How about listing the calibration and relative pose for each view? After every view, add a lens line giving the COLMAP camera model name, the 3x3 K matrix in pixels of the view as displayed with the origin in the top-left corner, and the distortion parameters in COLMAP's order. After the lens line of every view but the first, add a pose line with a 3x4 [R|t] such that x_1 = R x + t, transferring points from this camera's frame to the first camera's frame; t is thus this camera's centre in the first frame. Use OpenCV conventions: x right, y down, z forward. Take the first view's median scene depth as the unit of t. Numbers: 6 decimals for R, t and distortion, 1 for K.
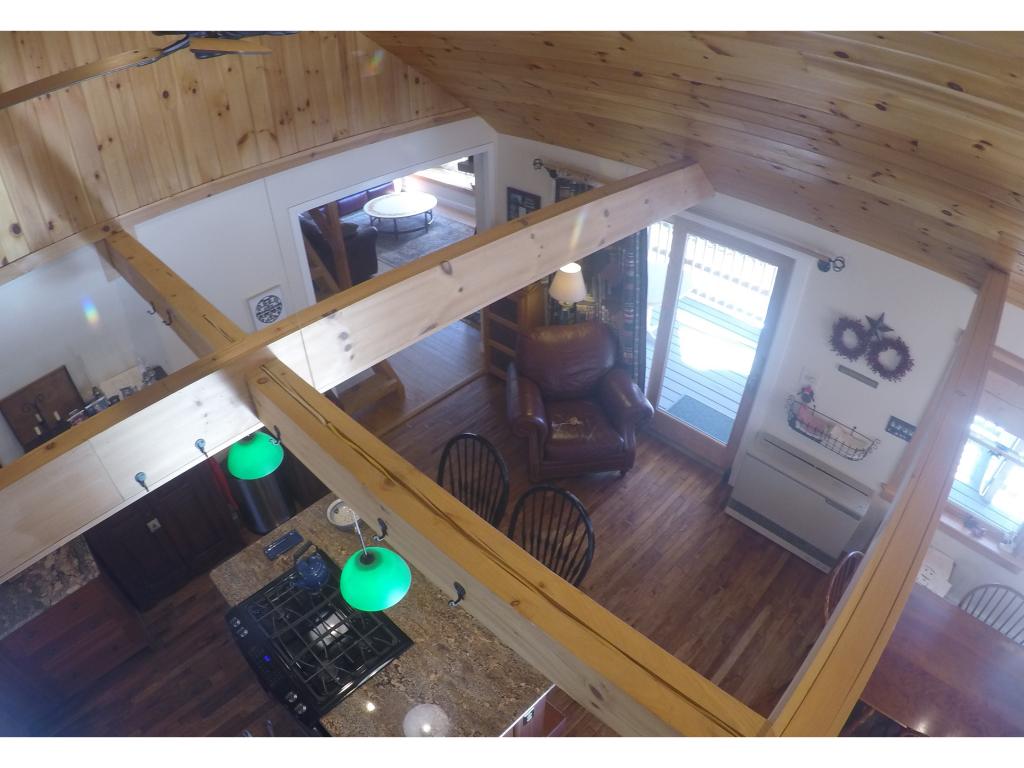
lens RADIAL K [[593.5, 0, 534.6], [0, 593.5, 431.3], [0, 0, 1]] dist [-0.200791, 0.013391]
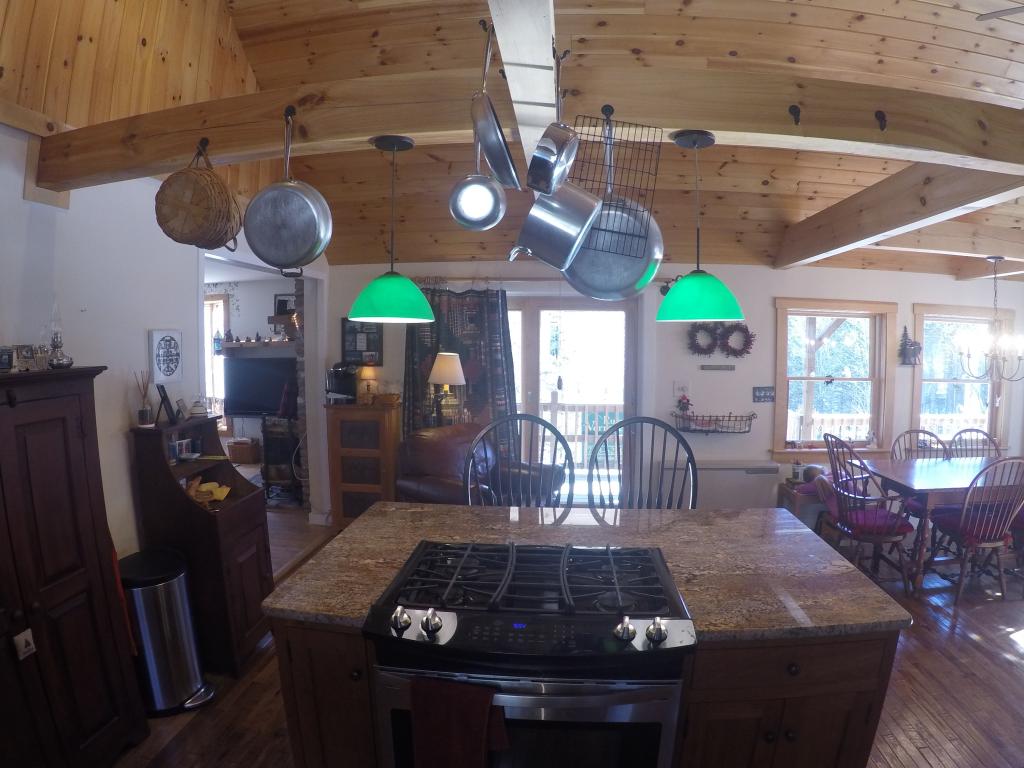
lens RADIAL K [[593.5, 0, 513.2], [0, 593.5, 389.8], [0, 0, 1]] dist [-0.200791, 0.013391]
pose [[0.796941, -0.064905, 0.600559, -0.474944], [0.409652, 0.788723, -0.458367, 0.290091], [-0.443925, 0.611312, 0.655155, 0.309664]]
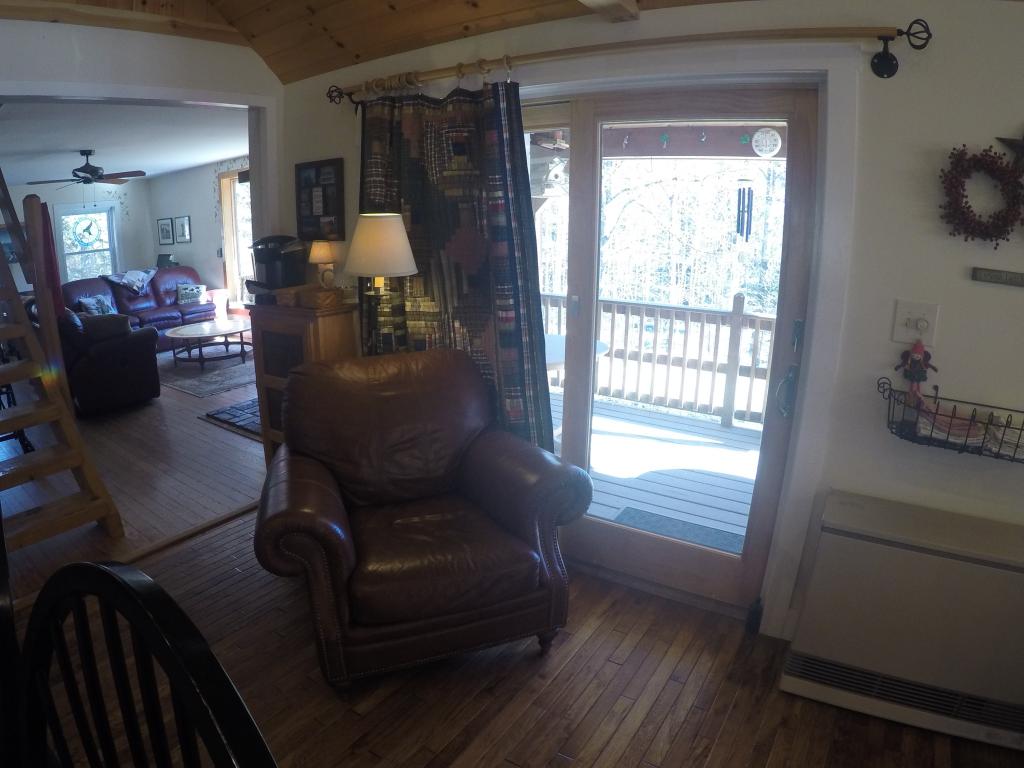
lens RADIAL K [[593.5, 0, 506.2], [0, 593.5, 392.2], [0, 0, 1]] dist [-0.200791, 0.013391]
pose [[0.988326, -0.055004, 0.142081, 0.088712], [0.110717, 0.899921, -0.421763, 0.086976], [-0.104663, 0.432570, 0.895505, 0.600505]]
